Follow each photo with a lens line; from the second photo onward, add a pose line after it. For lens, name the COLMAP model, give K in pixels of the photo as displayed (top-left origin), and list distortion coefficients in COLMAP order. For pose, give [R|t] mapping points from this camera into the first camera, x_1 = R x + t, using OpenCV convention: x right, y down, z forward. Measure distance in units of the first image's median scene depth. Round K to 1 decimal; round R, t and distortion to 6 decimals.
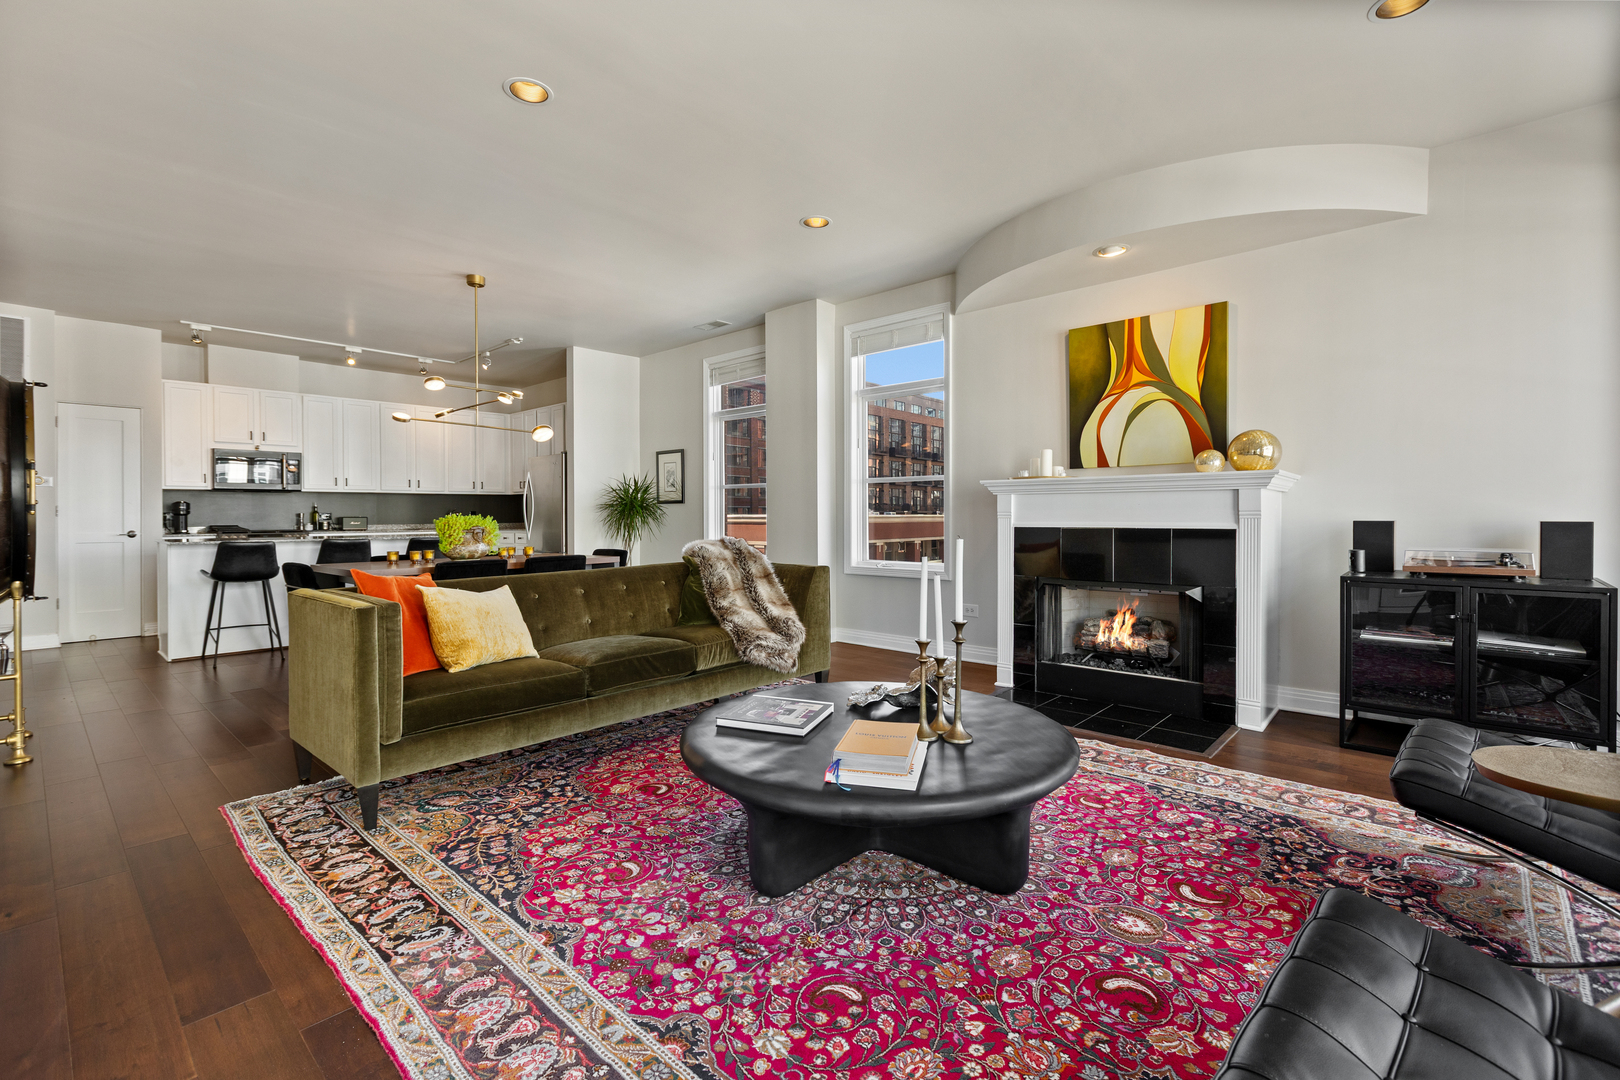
lens RADIAL K [[721.5, 0, 797.2], [0, 721.5, 518.7], [0, 0, 1]] dist [-0.002797, -0.000179]
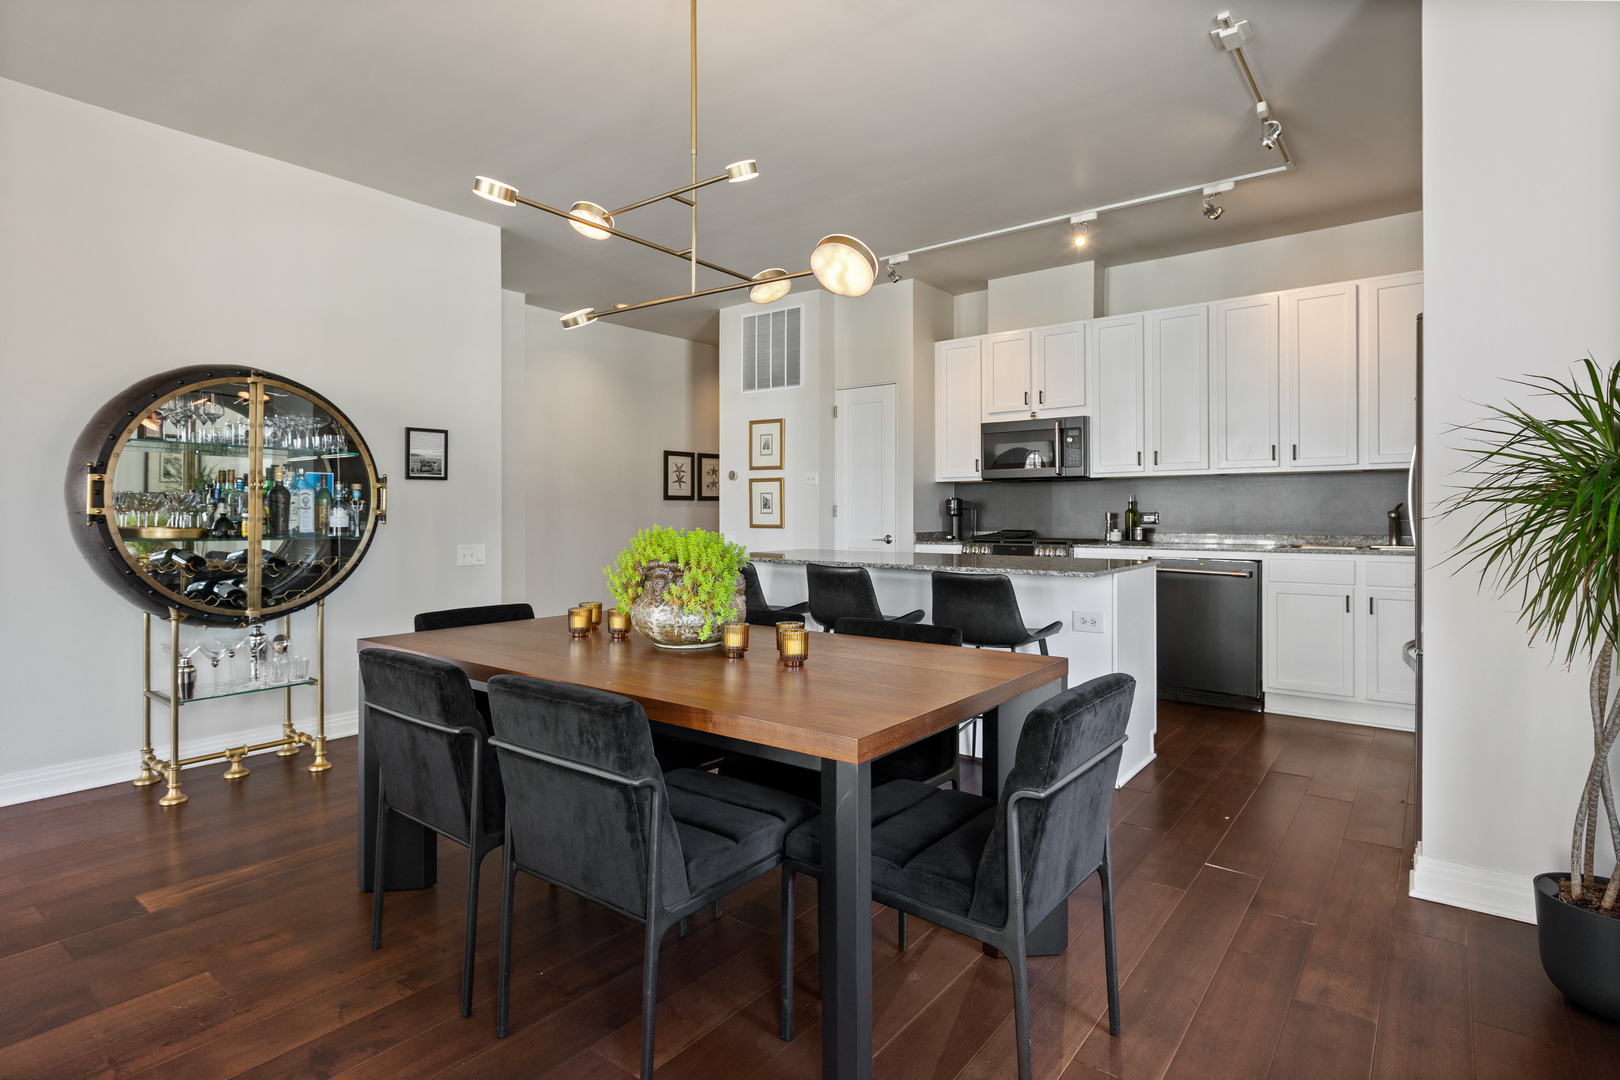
lens RADIAL K [[804.4, 0, 813.0], [0, 804.4, 509.3], [0, 0, 1]] dist [-0.000007, 0.000022]
pose [[0.080230, -0.000081, -0.996776, -0.041248], [-0.001300, 0.999999, -0.000186, -0.023073], [0.996776, 0.001311, 0.080230, 1.497344]]
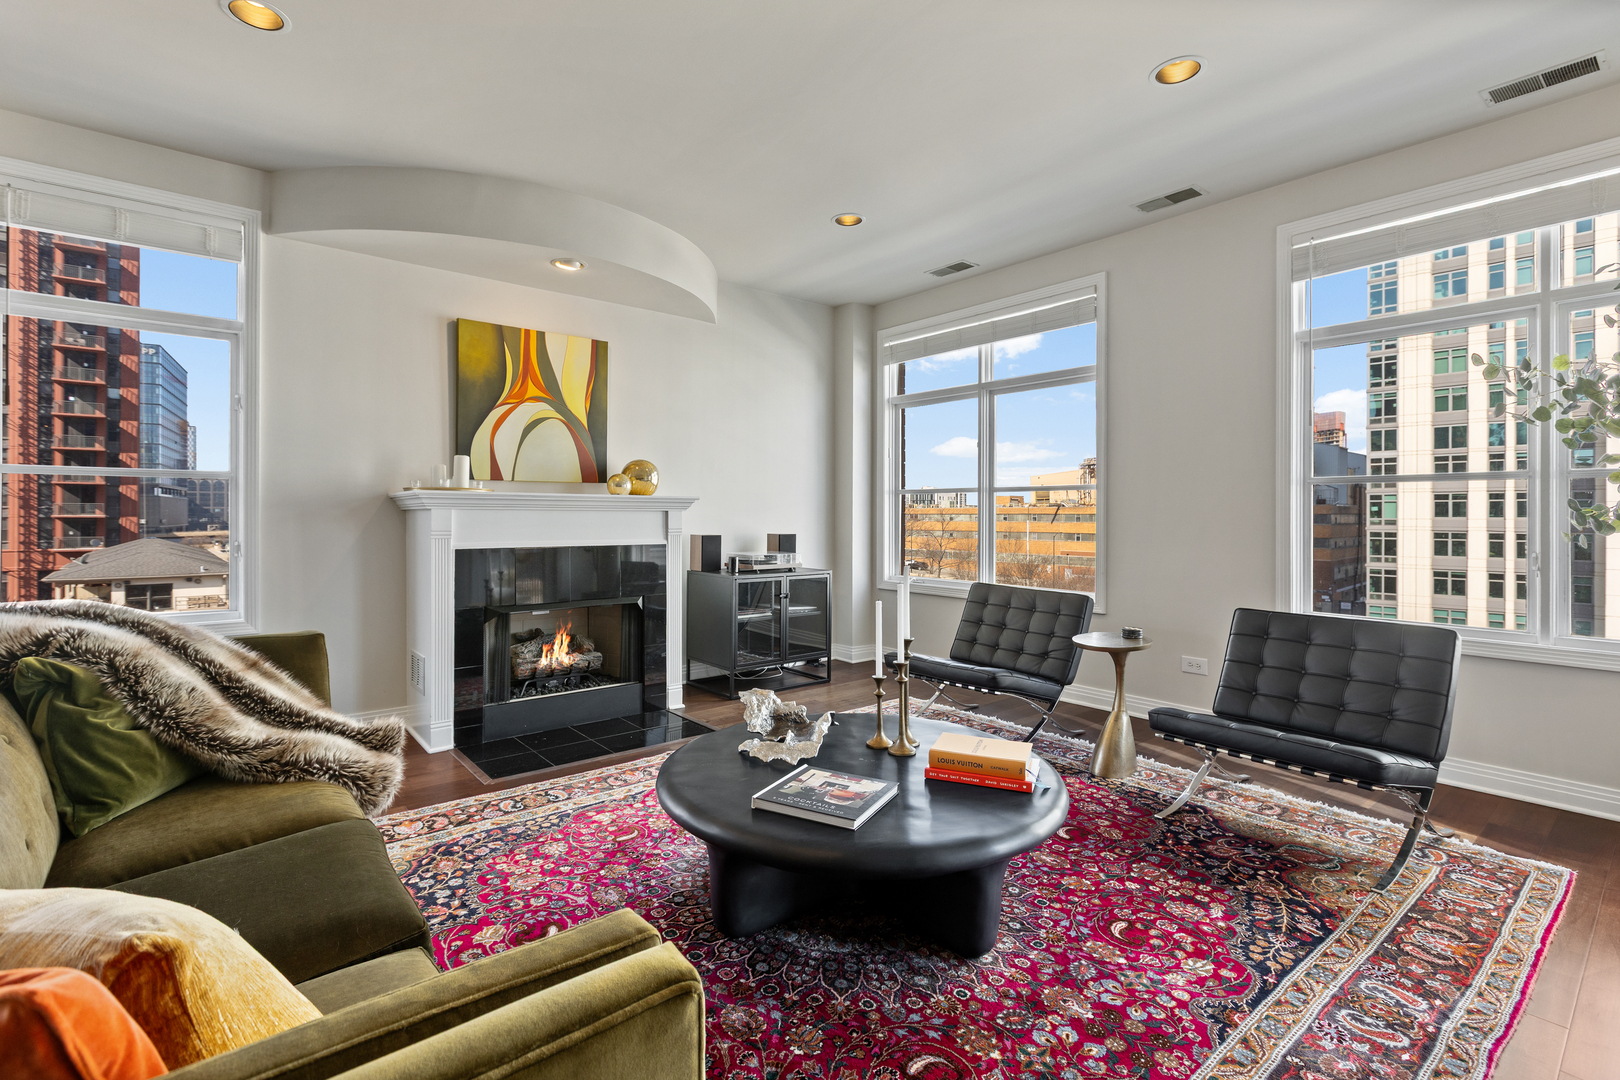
lens RADIAL K [[742.1, 0, 801.1], [0, 742.1, 513.3], [0, 0, 1]] dist [-0.001596, 0.000648]
pose [[0.130856, 0.006750, 0.991378, -0.575767], [0.000488, 0.999976, -0.006873, -0.027808], [-0.991401, 0.001384, 0.130850, 0.610795]]
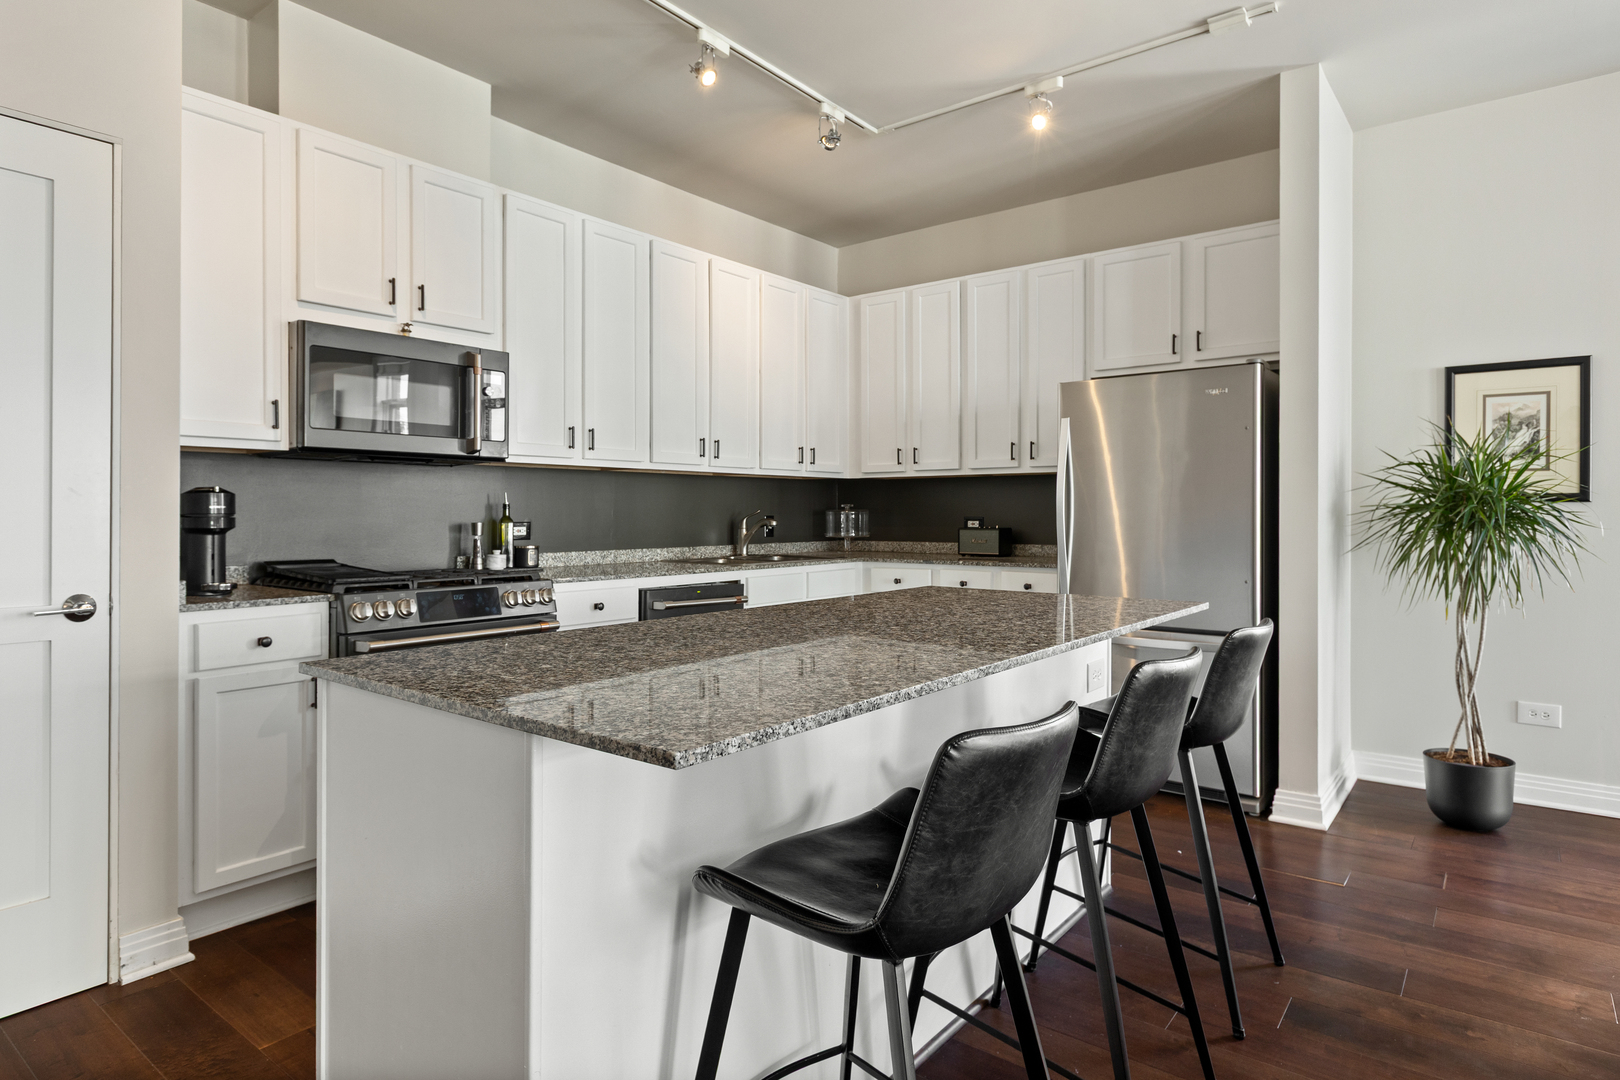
lens RADIAL K [[922.8, 0, 780.6], [0, 922.8, 514.5], [0, 0, 1]] dist [0.000002, -0.000151]
pose [[0.997826, 0.004297, 0.065766, -1.230556], [-0.003948, 0.999977, -0.005434, -0.023302], [-0.065788, 0.005163, 0.997820, 1.144600]]
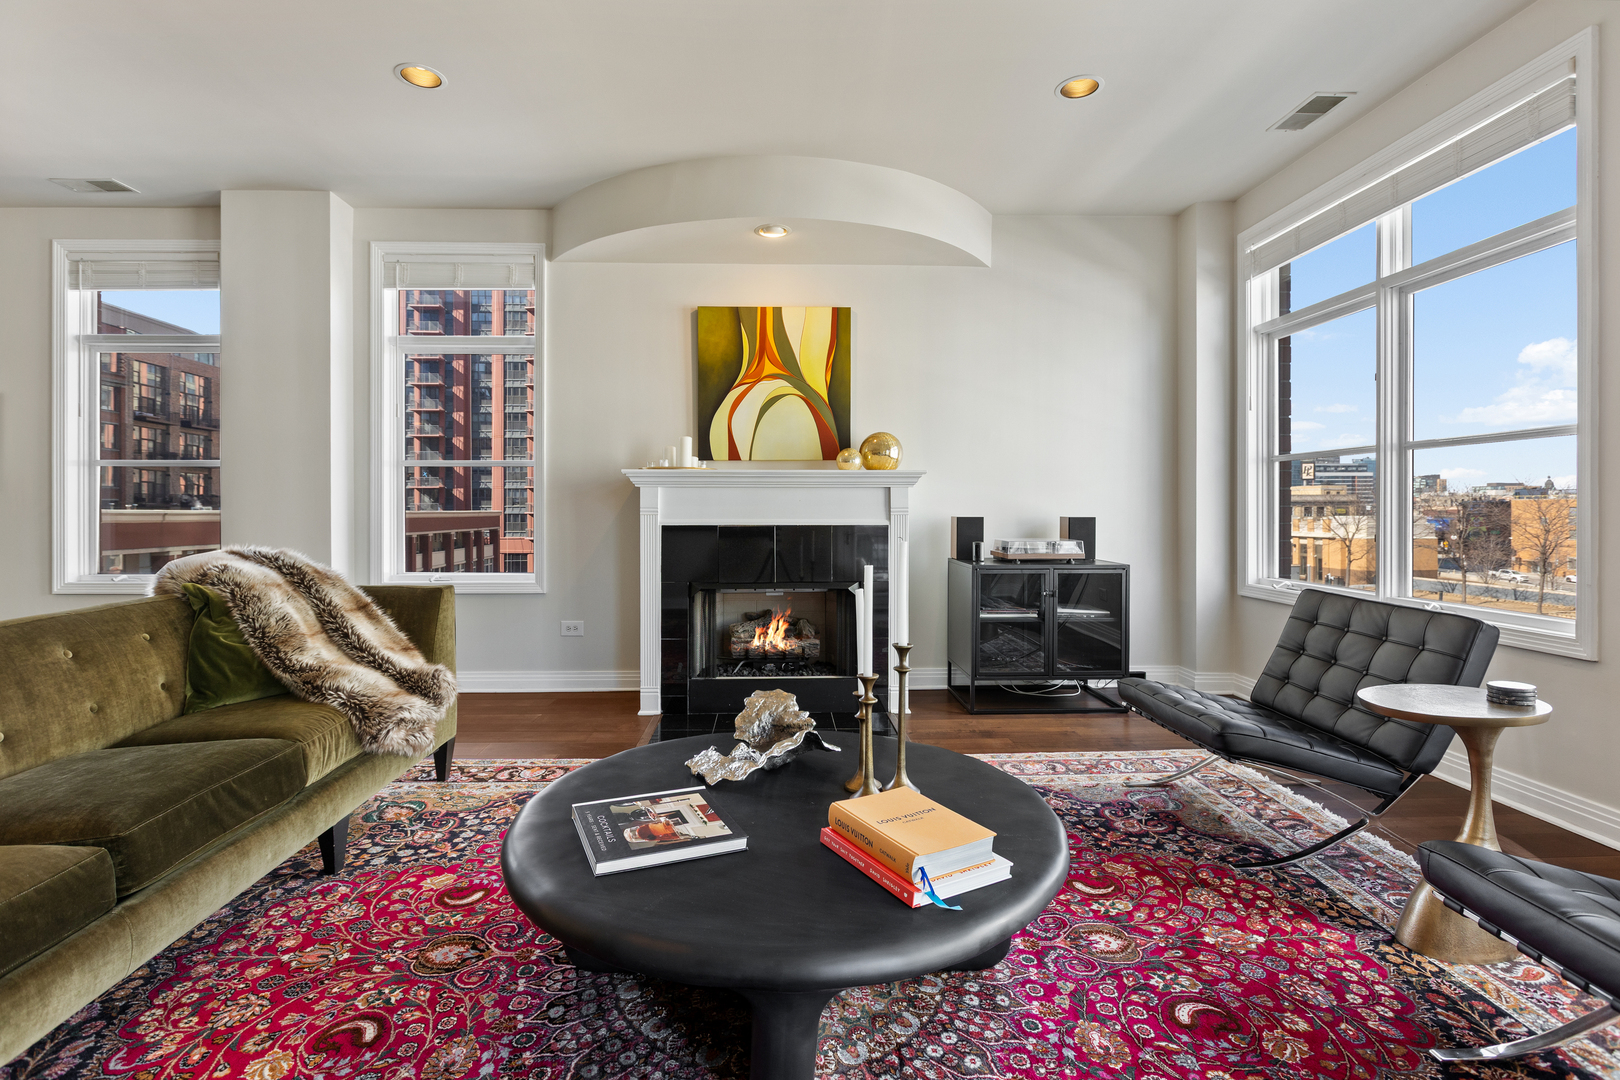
lens RADIAL K [[771.9, 0, 800.1], [0, 771.9, 511.0], [0, 0, 1]] dist [-0.003460, -0.001748]
pose [[0.708370, 0.002544, 0.705837, -0.275565], [0.001334, 0.999987, -0.004943, -0.000640], [-0.705840, 0.004443, 0.708357, 0.287965]]
